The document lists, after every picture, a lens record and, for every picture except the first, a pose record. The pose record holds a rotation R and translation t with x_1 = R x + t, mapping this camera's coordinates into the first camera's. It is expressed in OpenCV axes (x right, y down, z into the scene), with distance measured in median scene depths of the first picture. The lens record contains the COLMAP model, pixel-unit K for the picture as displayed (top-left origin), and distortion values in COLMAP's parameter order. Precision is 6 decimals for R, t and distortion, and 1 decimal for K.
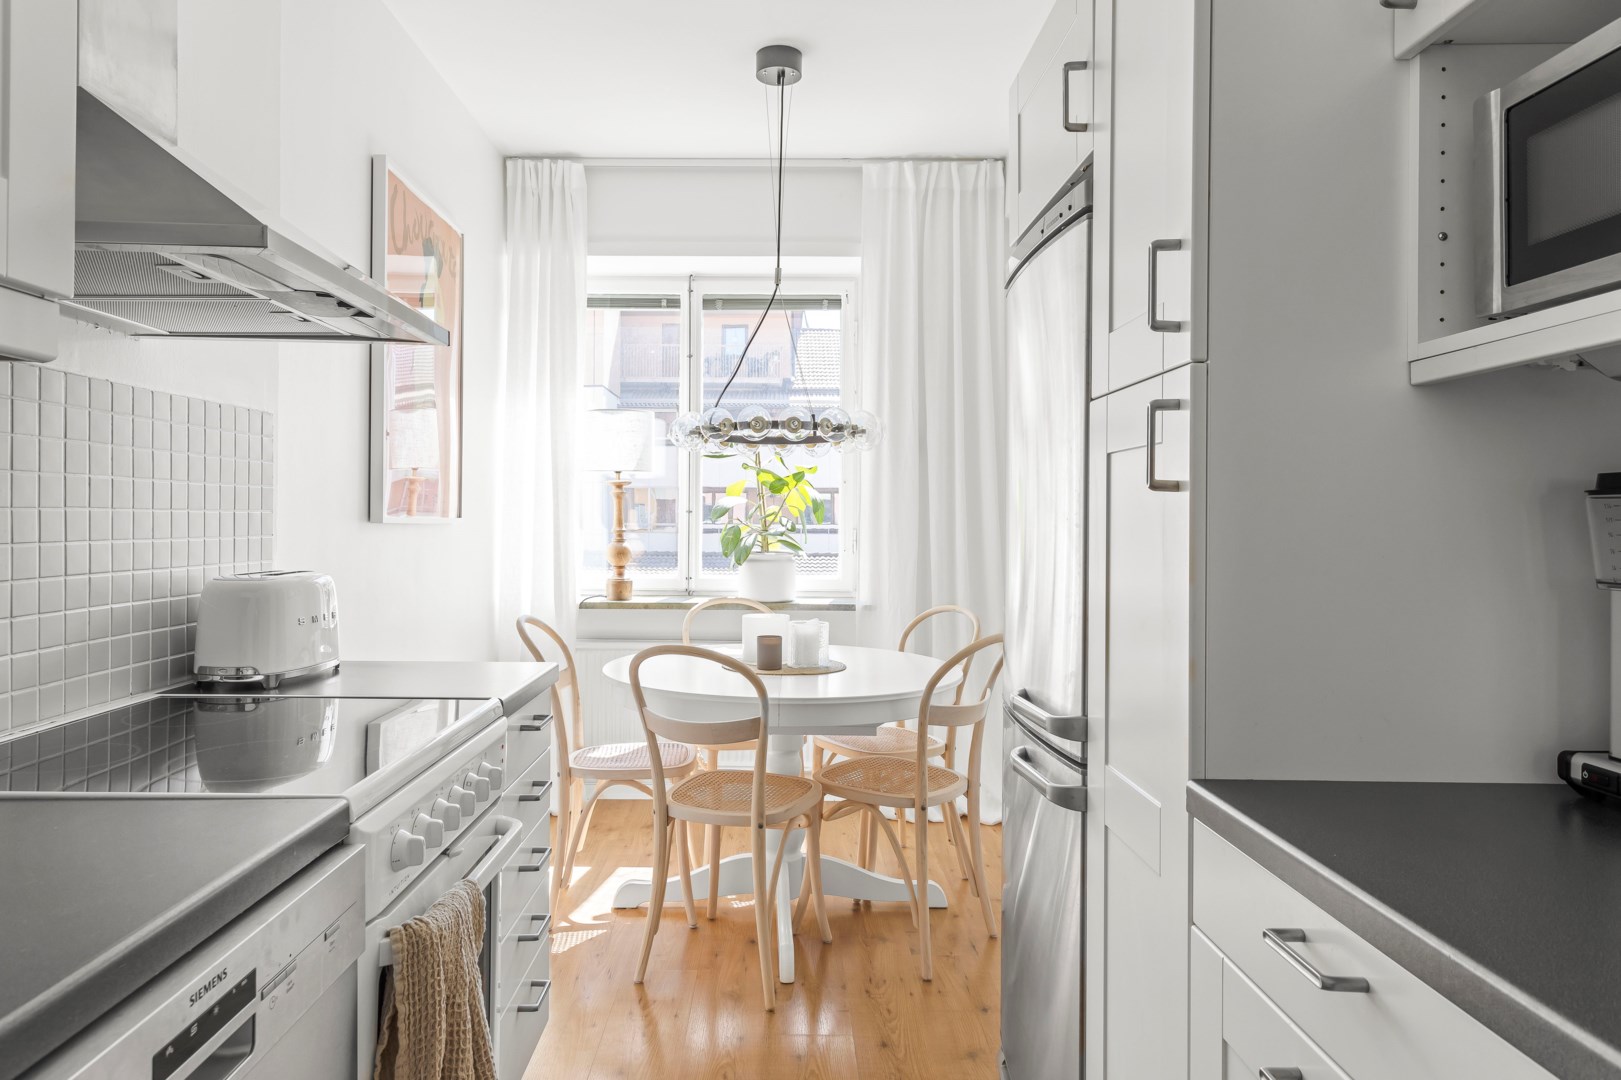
lens RADIAL K [[1041.0, 0, 804.3], [0, 1041.0, 517.5], [0, 0, 1]] dist [0.006813, 0.003998]
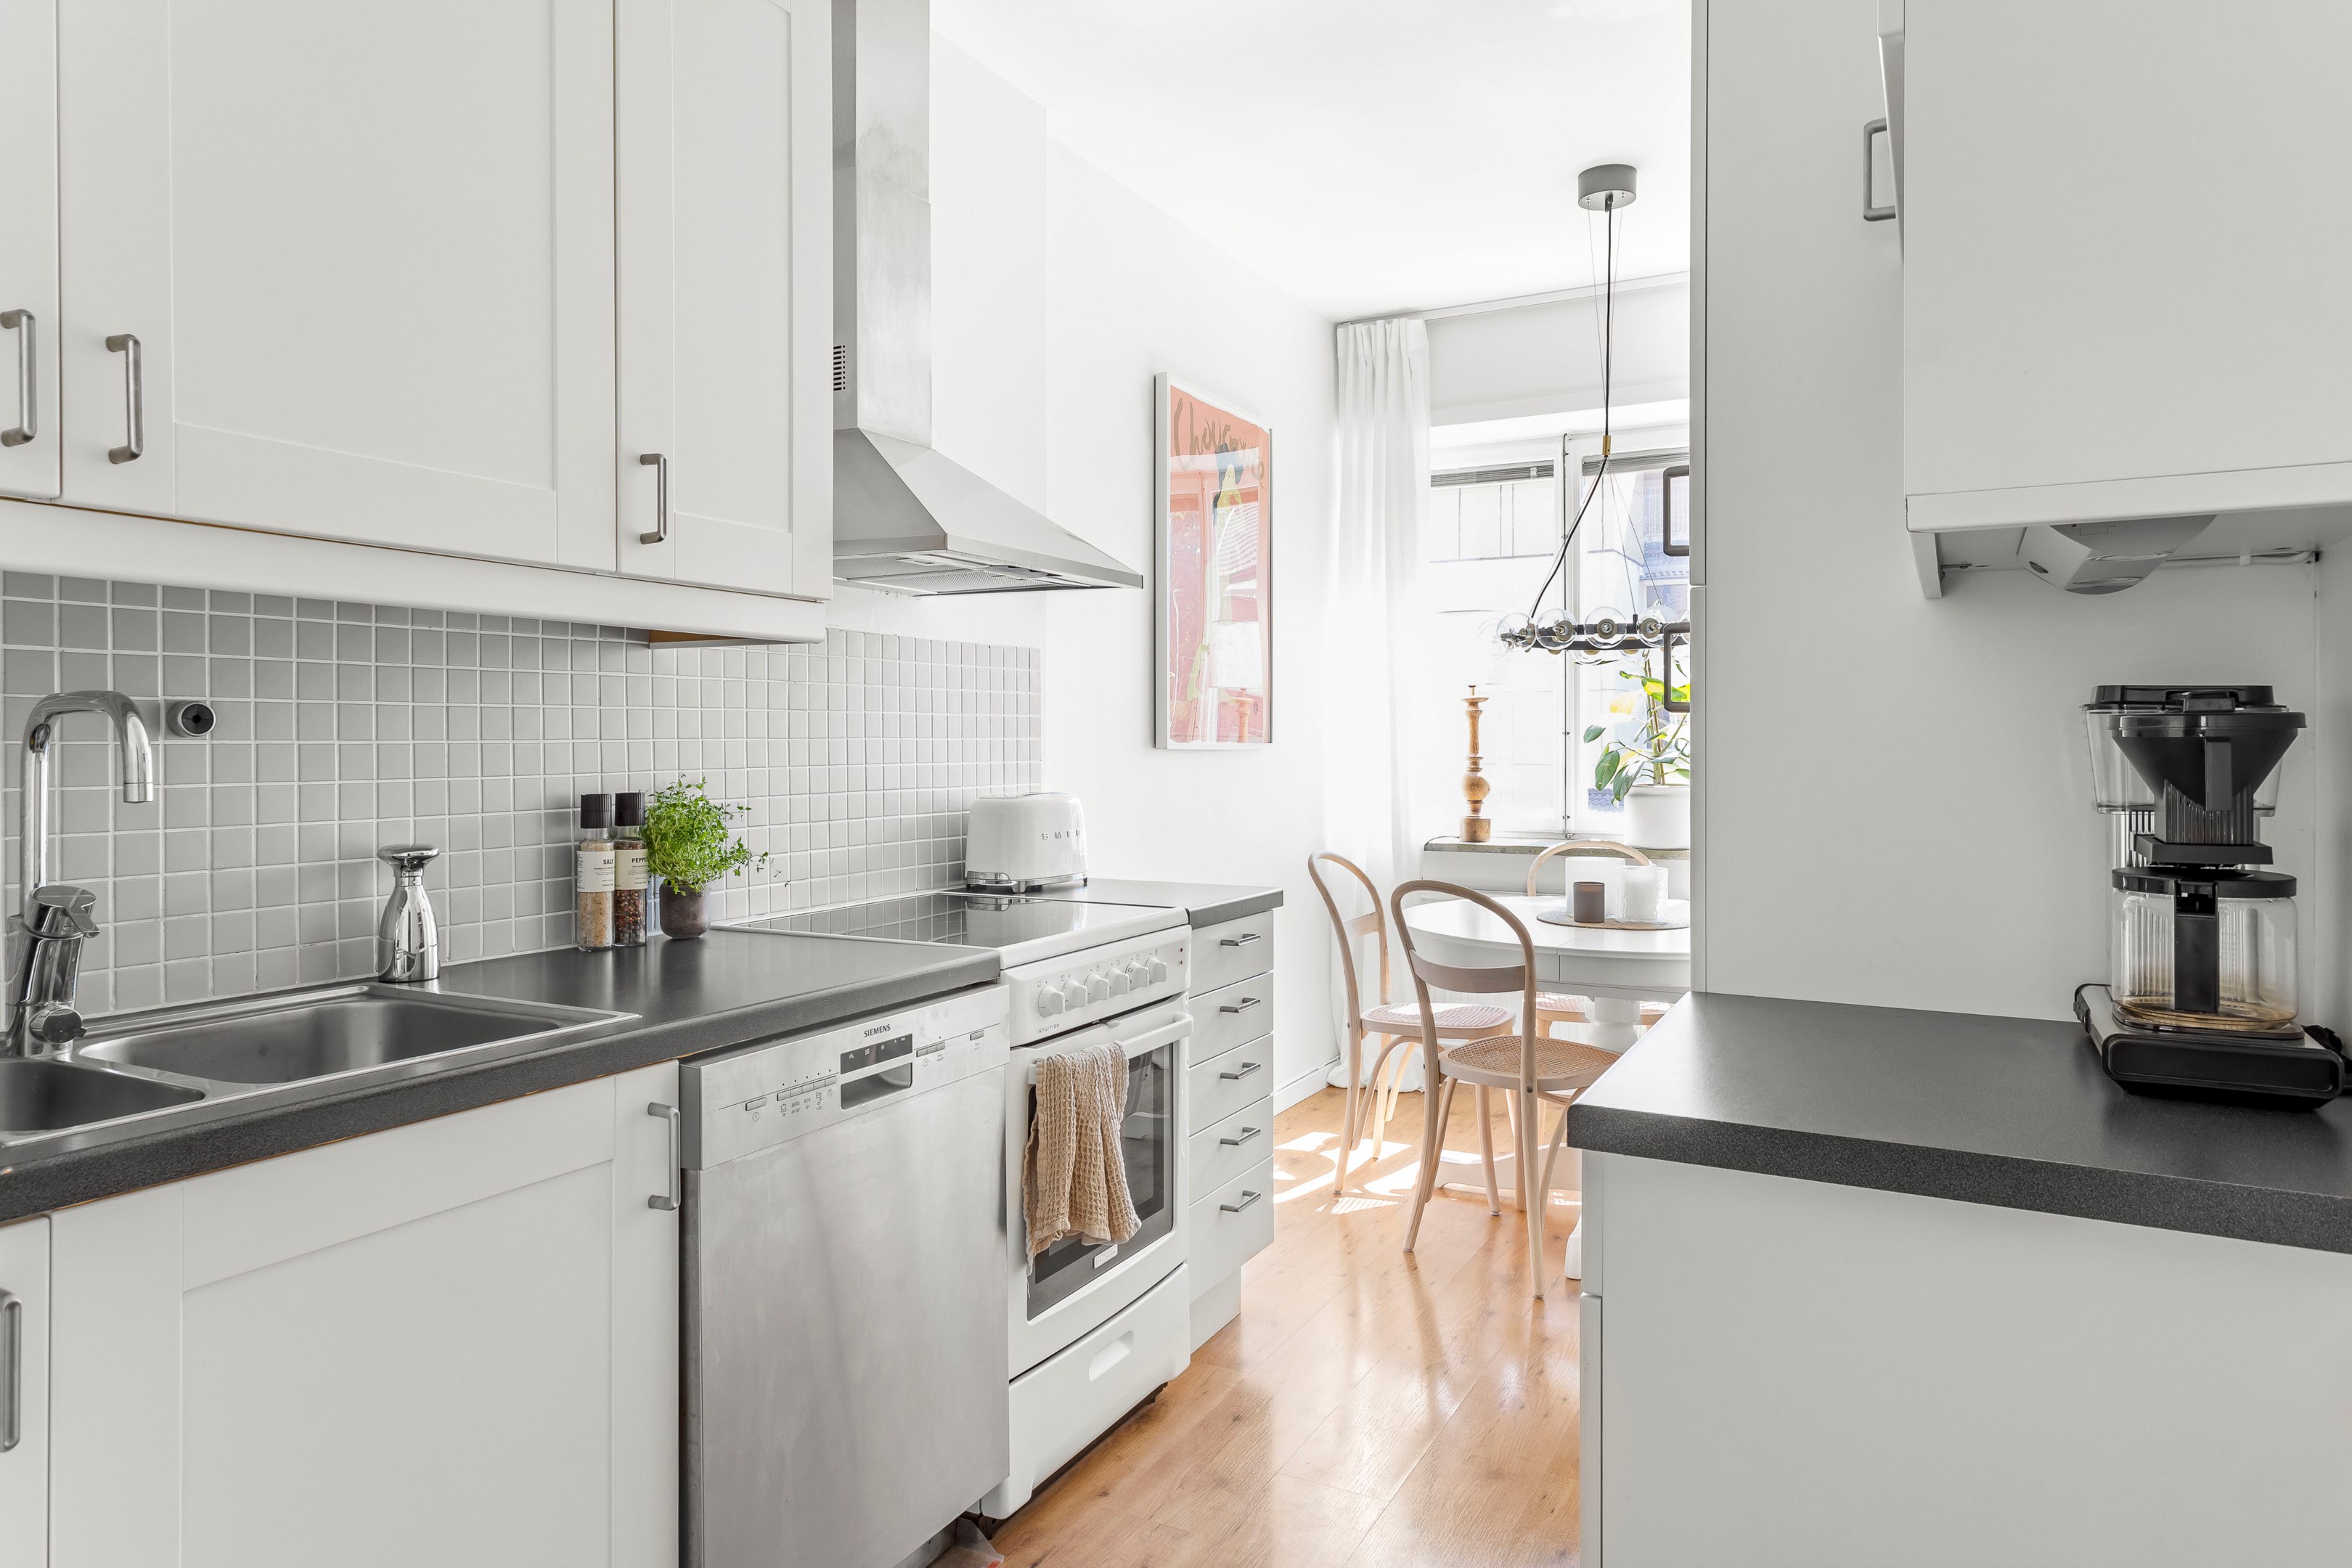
lens RADIAL K [[1510.4, 0, 1167.1], [0, 1510.4, 751.3], [0, 0, 1]] dist [0.006813, 0.003998]
pose [[0.877856, -0.005218, -0.478896, 0.258609], [0.008220, 0.999958, 0.004174, 0.001486], [0.478854, -0.007601, 0.877862, -0.229755]]
